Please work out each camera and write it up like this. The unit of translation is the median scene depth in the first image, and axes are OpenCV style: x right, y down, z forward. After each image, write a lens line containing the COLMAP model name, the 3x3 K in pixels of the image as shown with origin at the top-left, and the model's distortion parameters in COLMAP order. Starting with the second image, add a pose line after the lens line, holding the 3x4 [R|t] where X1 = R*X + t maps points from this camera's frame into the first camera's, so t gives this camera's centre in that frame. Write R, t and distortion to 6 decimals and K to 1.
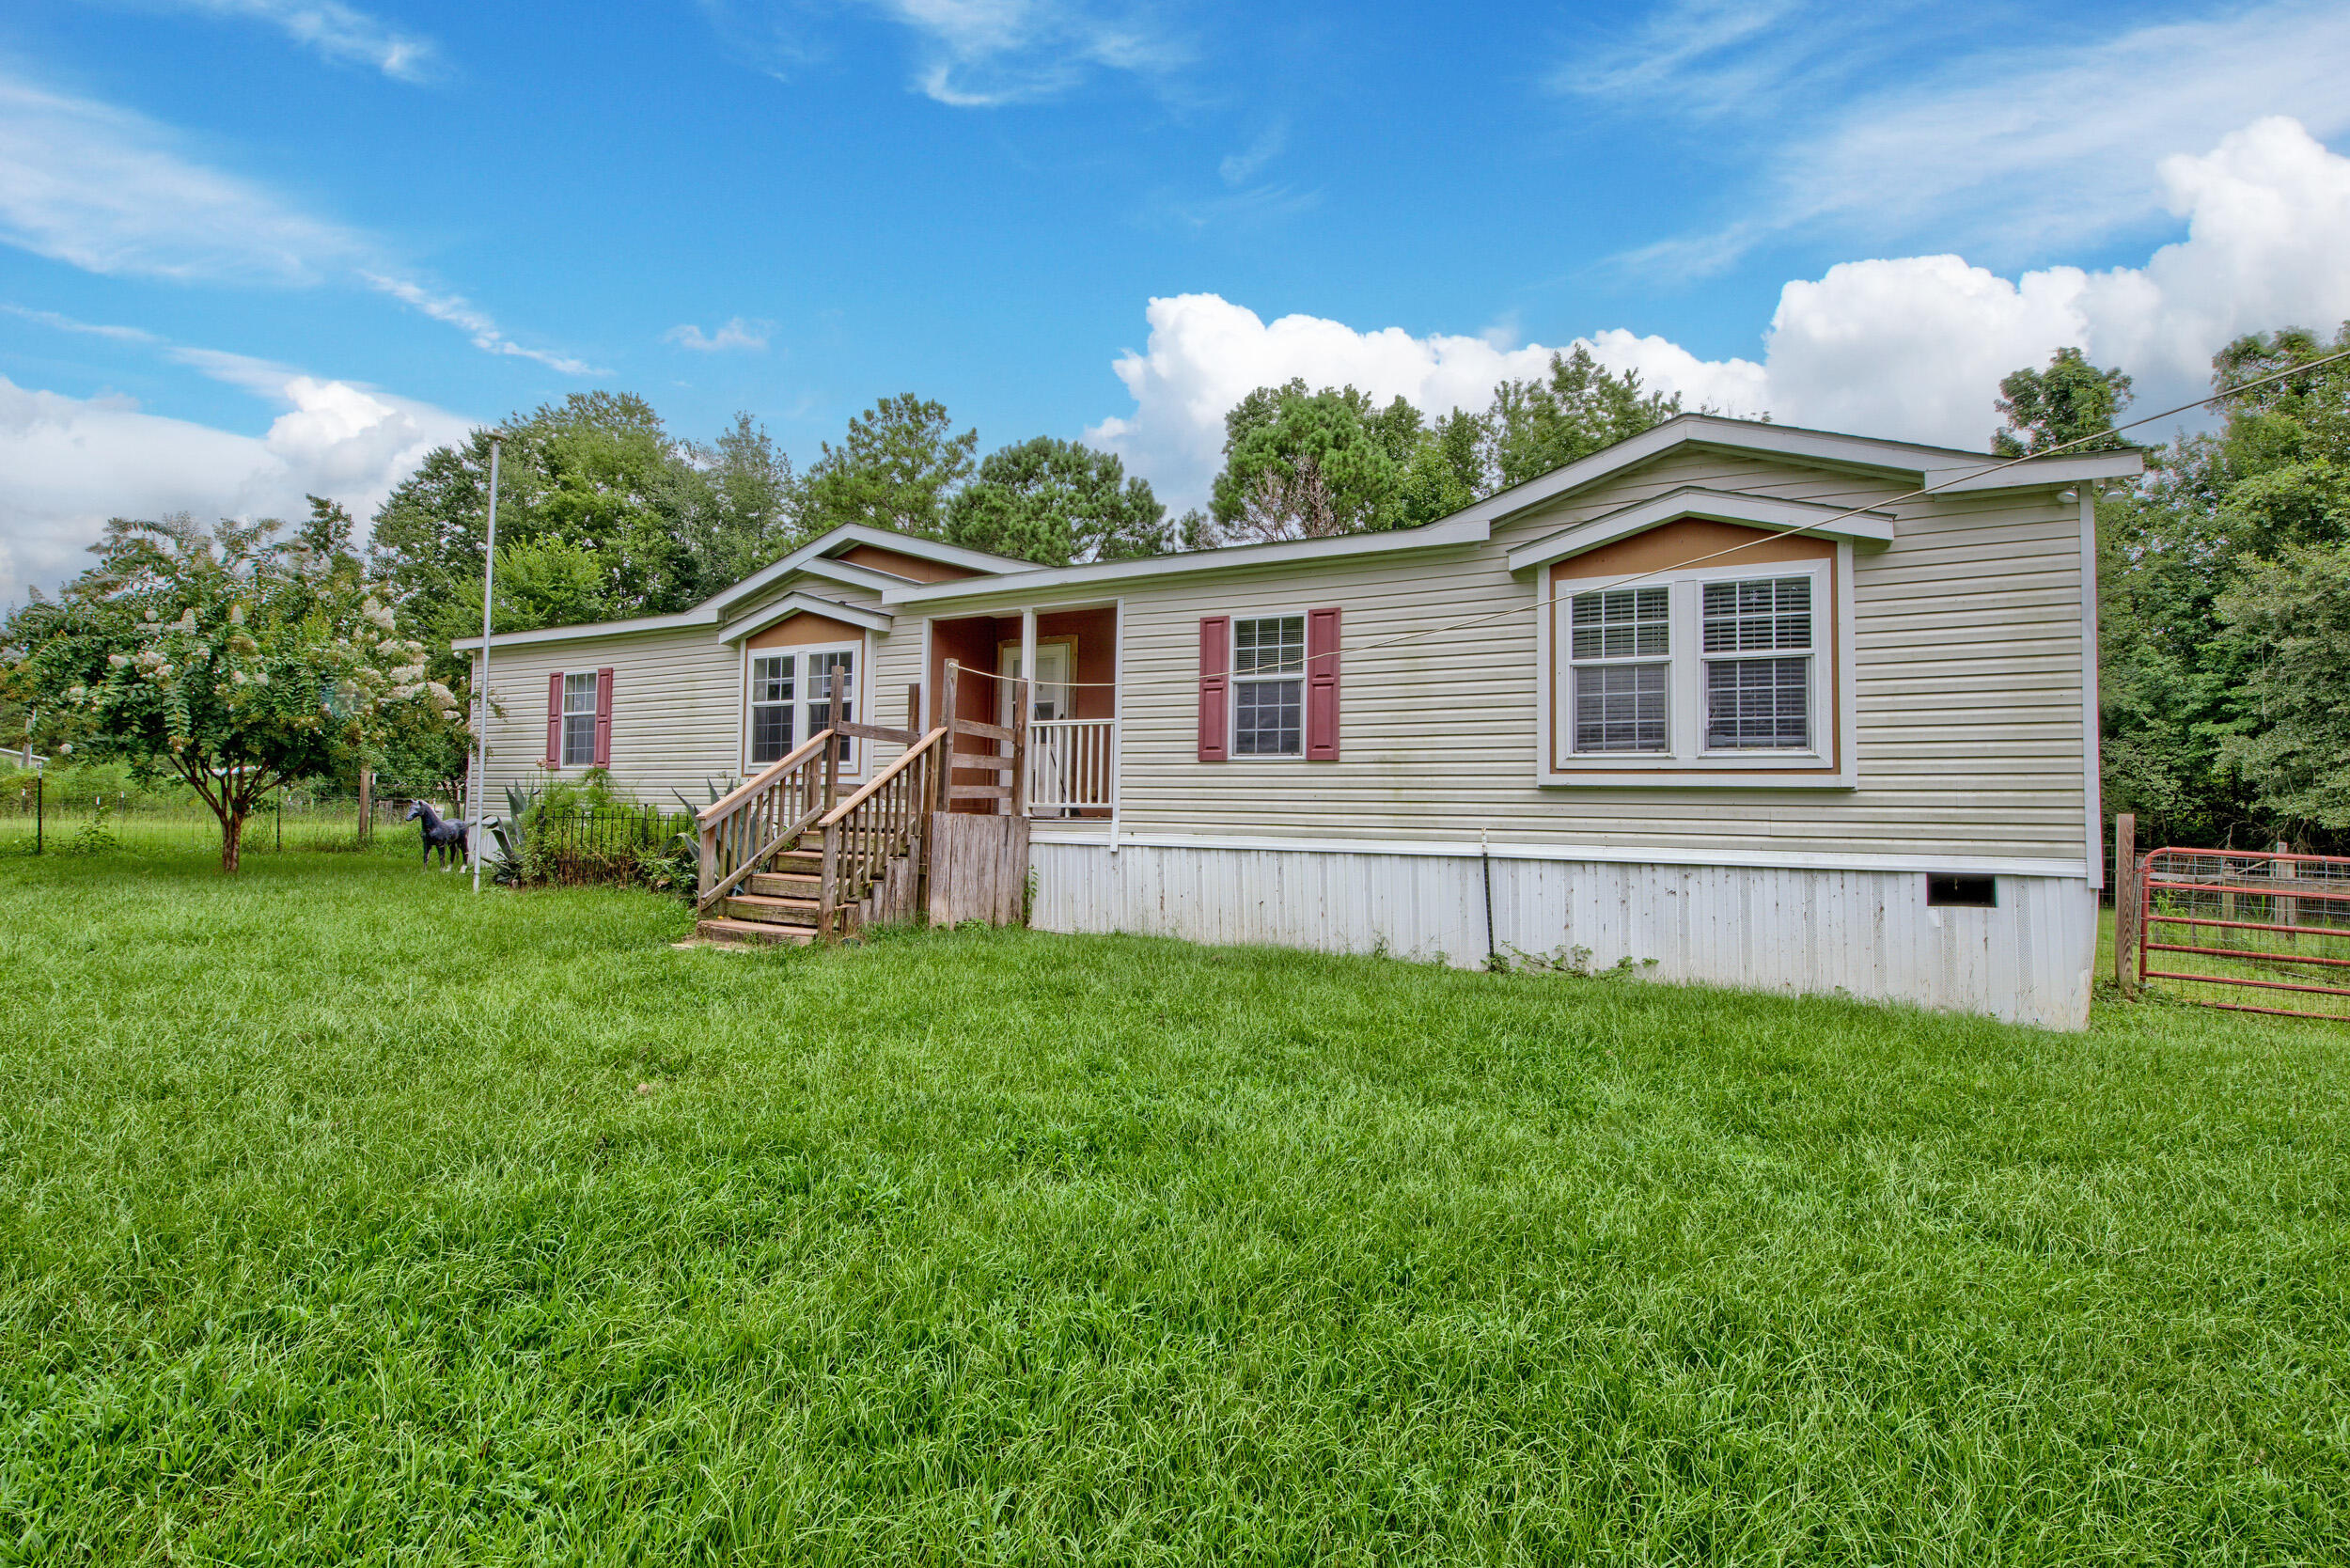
lens RADIAL K [[1029.0, 0, 1167.7], [0, 1029.0, 772.3], [0, 0, 1]] dist [-0.011482, 0.000290]
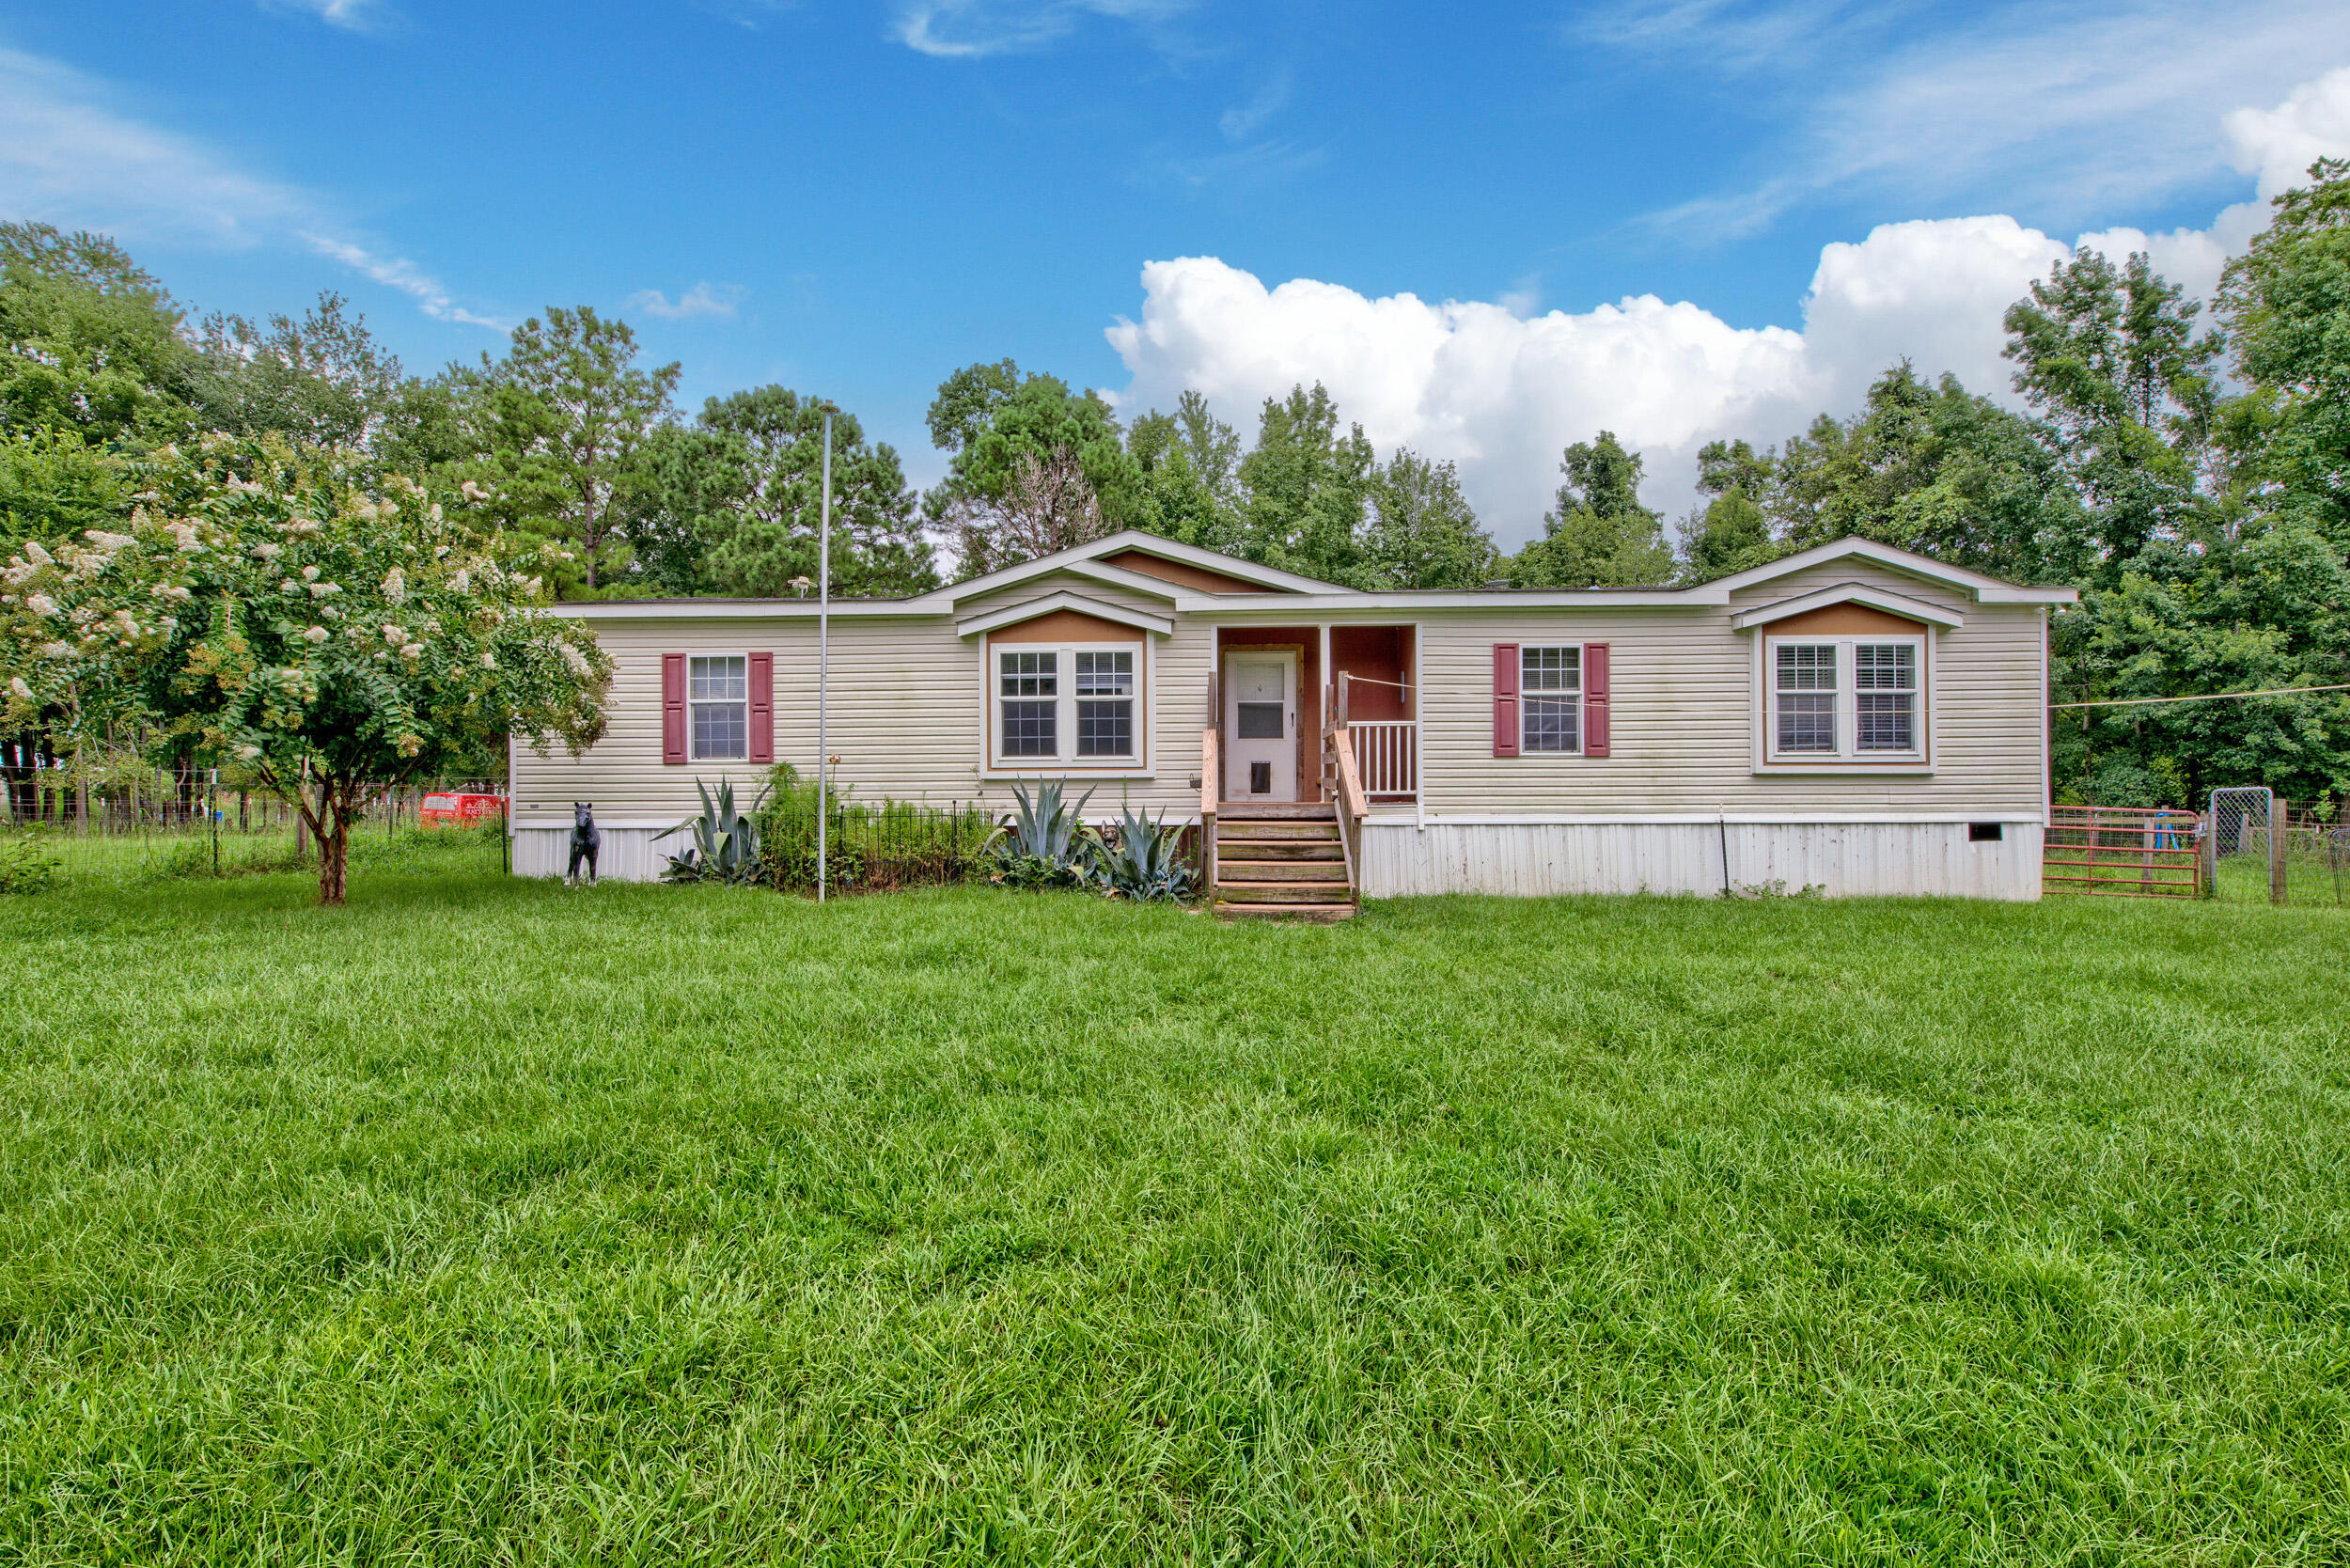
lens RADIAL K [[1042.0, 0, 1163.9], [0, 1042.0, 785.3], [0, 0, 1]] dist [-0.003127, -0.007329]
pose [[0.900461, -0.019909, 0.434482, -0.916515], [0.002707, 0.999189, 0.040174, -0.028518], [-0.434929, -0.034998, 0.899784, 0.014984]]
